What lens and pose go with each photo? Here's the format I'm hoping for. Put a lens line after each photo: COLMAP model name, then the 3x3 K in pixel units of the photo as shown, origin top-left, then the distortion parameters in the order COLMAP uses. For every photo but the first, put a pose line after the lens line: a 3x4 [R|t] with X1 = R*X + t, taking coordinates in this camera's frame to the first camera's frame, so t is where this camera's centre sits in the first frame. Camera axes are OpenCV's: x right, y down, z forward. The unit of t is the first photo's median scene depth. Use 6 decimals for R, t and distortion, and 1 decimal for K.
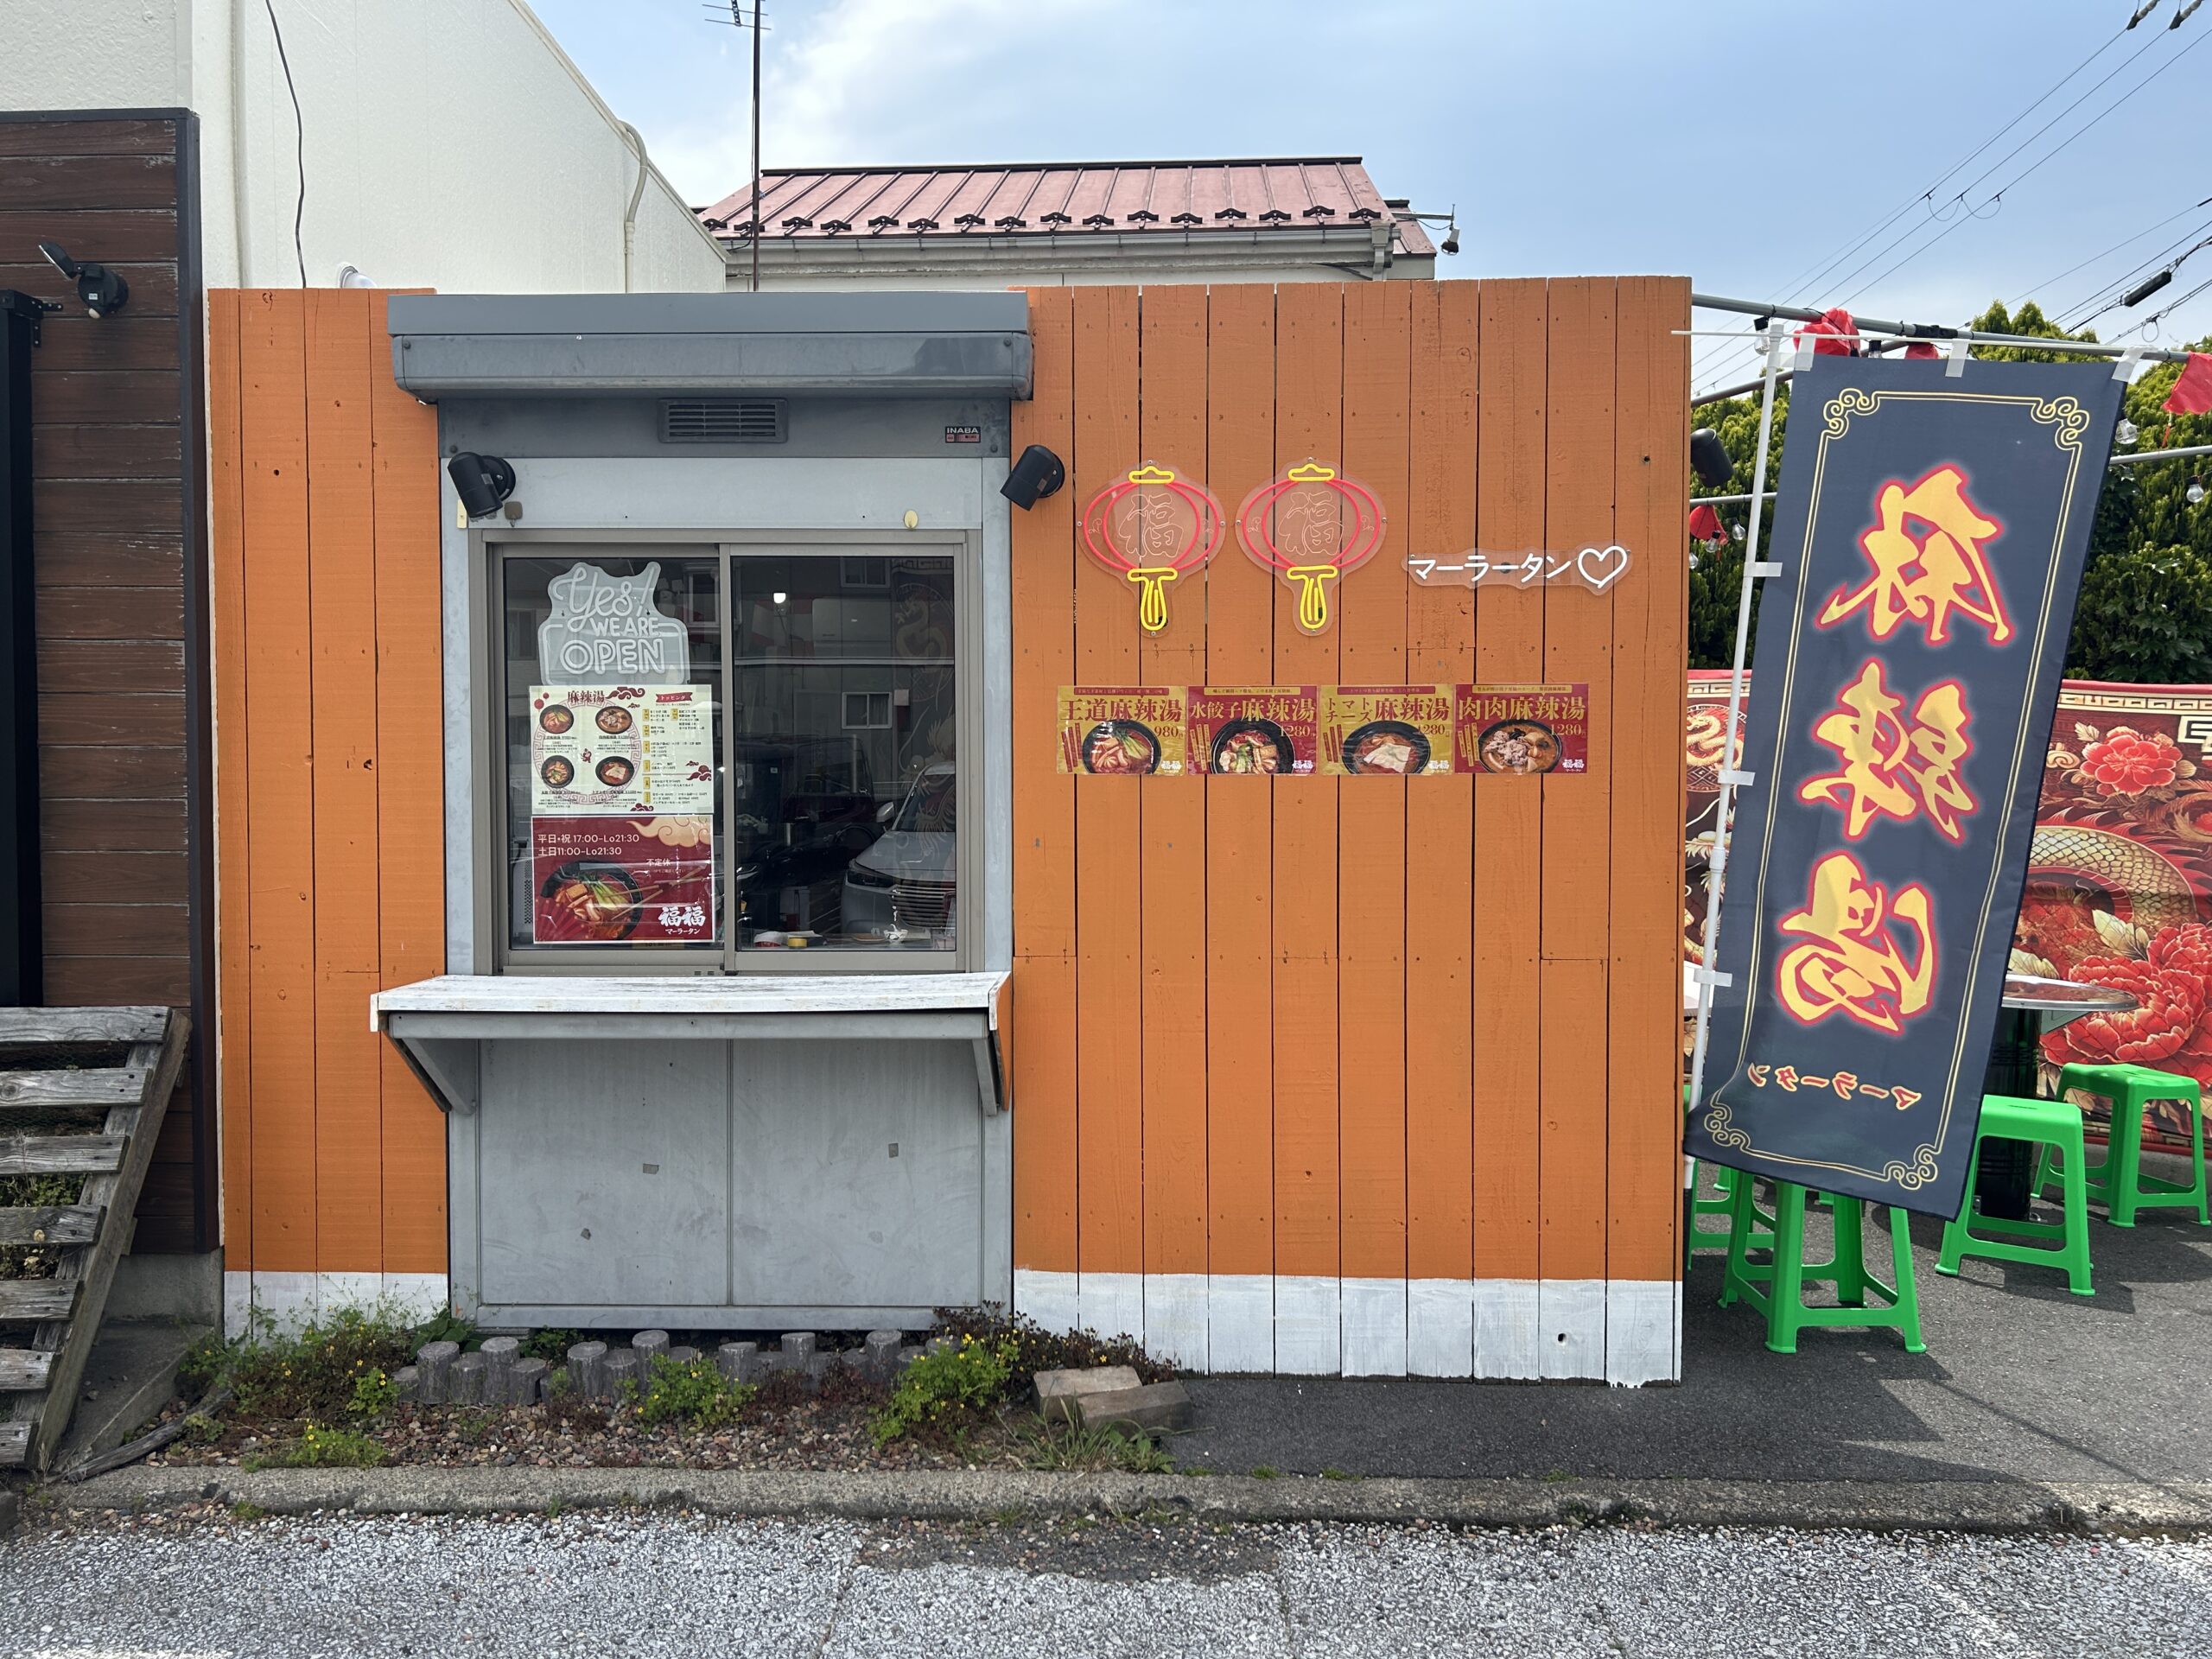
lens RADIAL K [[1664.5, 0, 1102.9], [0, 1664.5, 846.0], [0, 0, 1]] dist [0.114499, -0.004444]
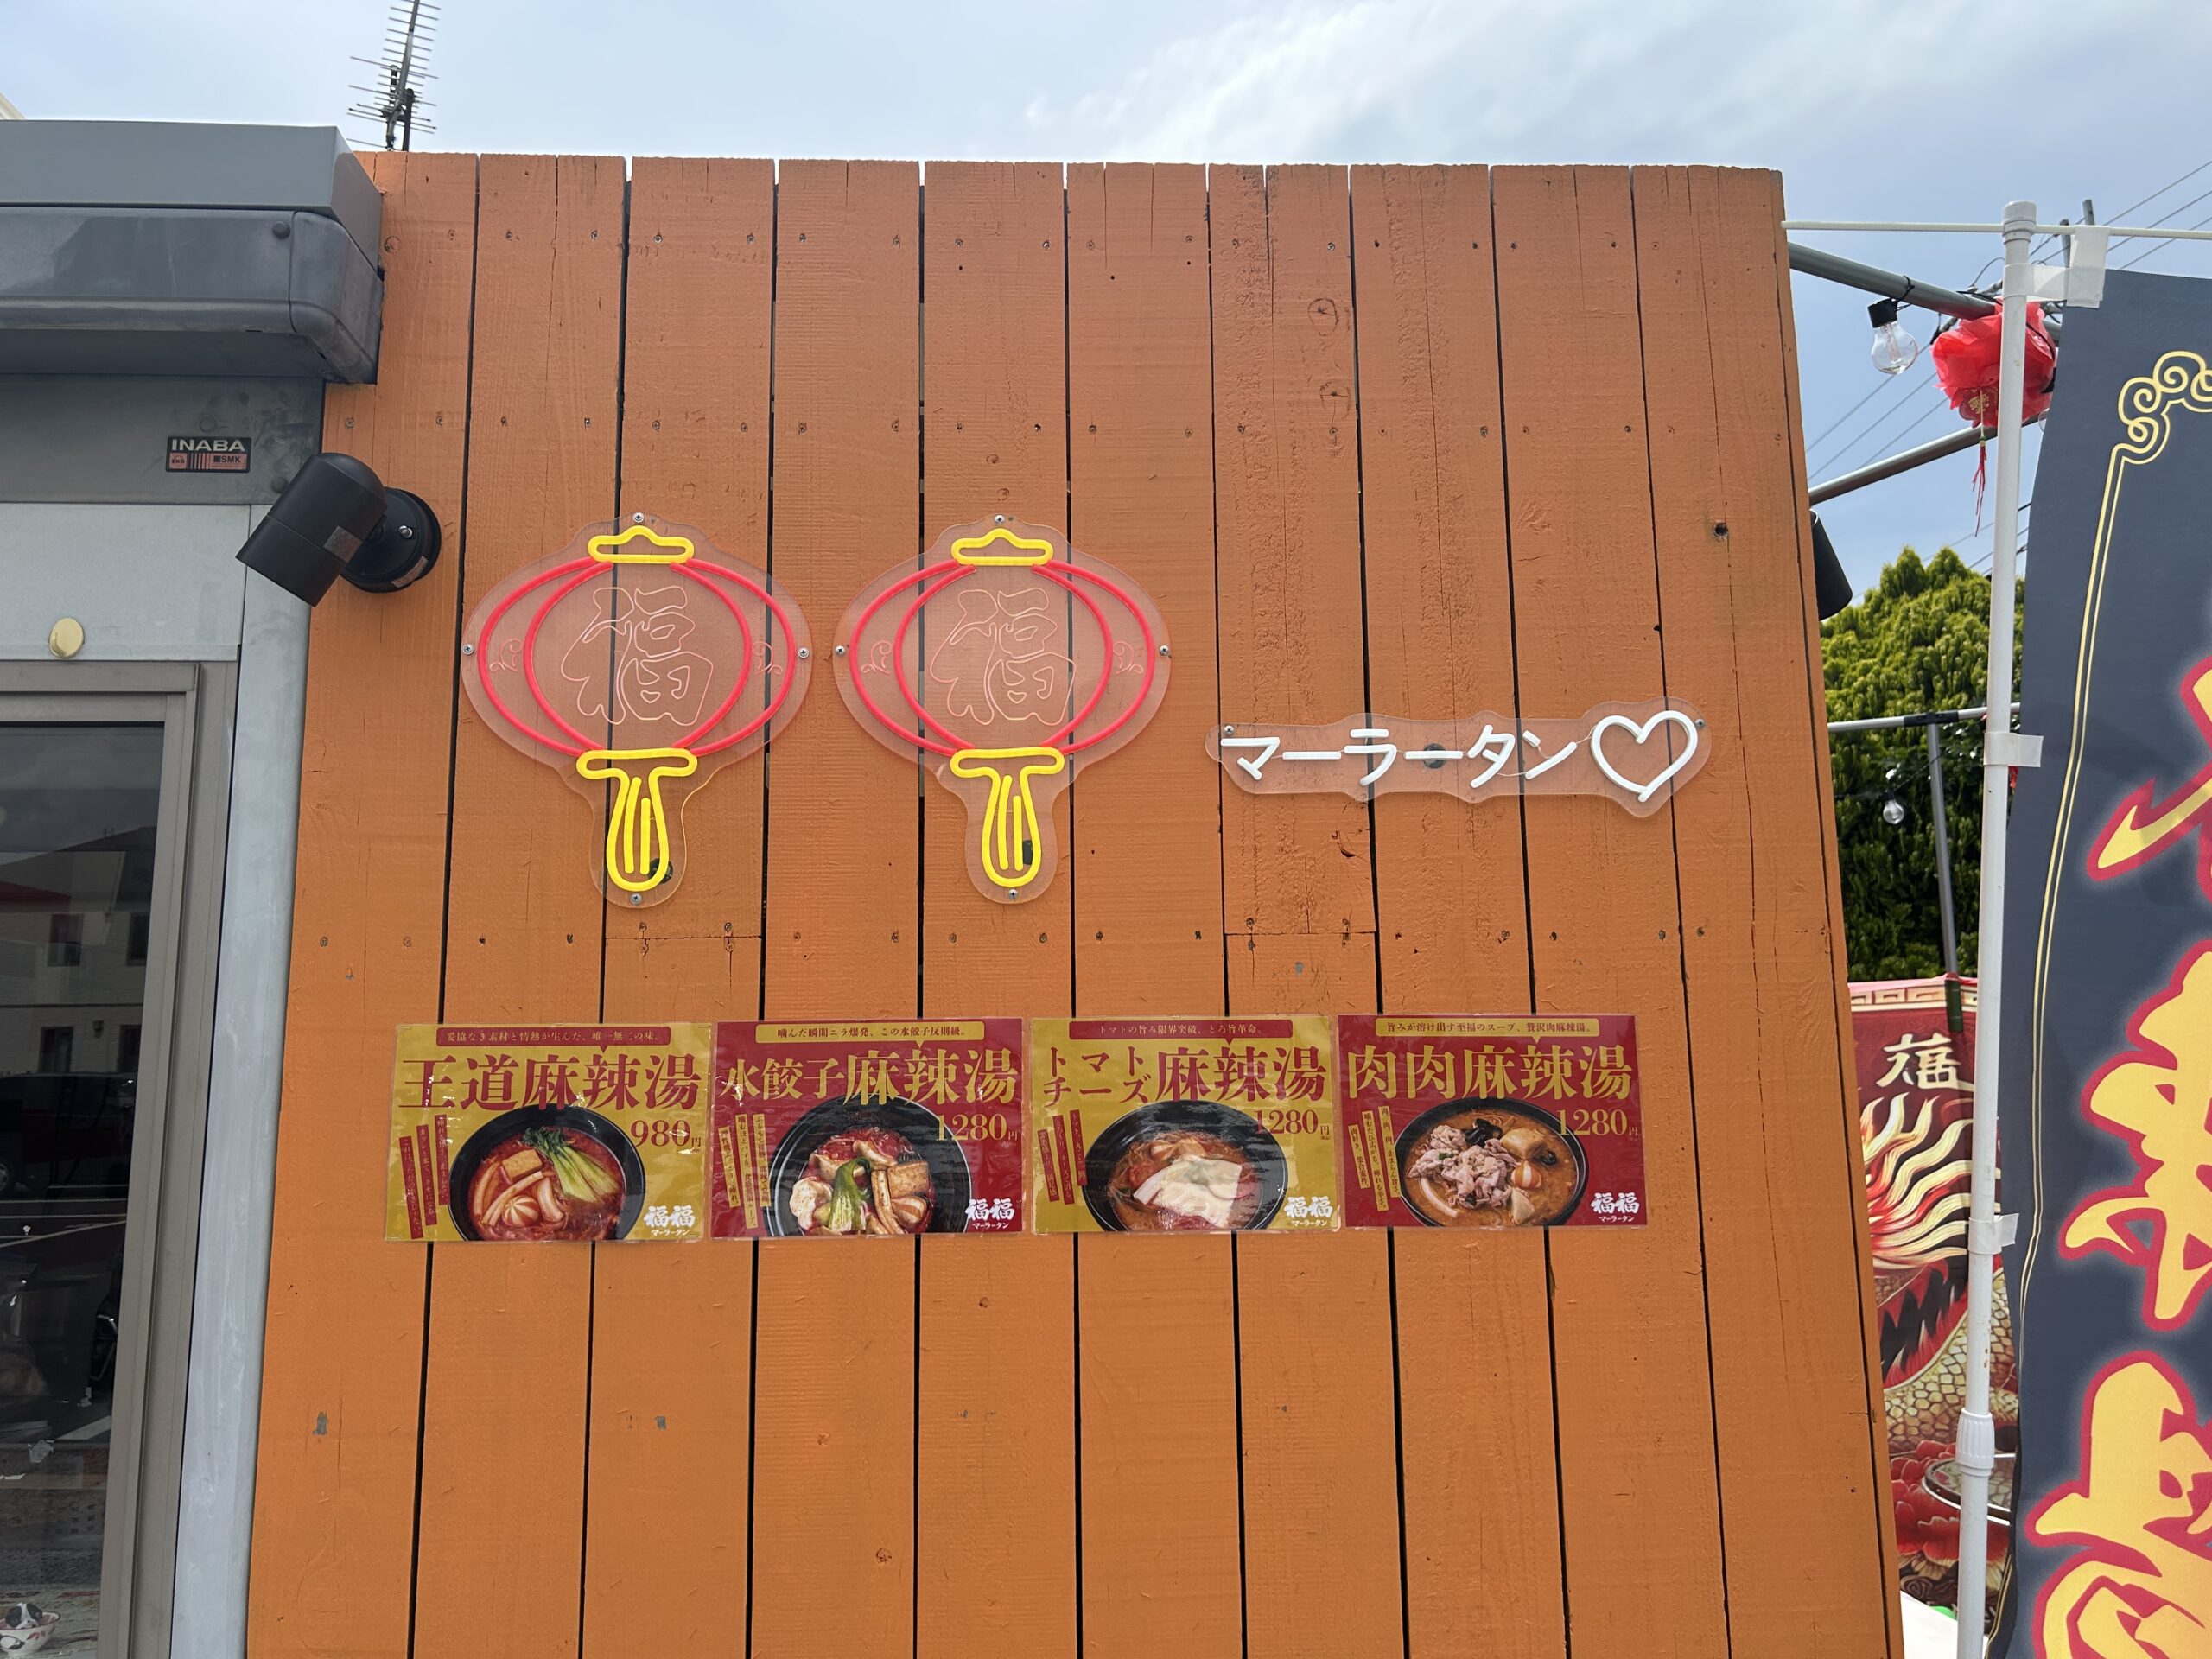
lens RADIAL K [[1651.4, 0, 1106.0], [0, 1651.4, 829.5], [0, 0, 1]] dist [0.064894, -0.004812]
pose [[0.995648, 0.003086, 0.093144, 0.110075], [0.014373, 0.982410, -0.186184, -0.064533], [-0.092080, 0.186712, 0.978090, 0.573340]]
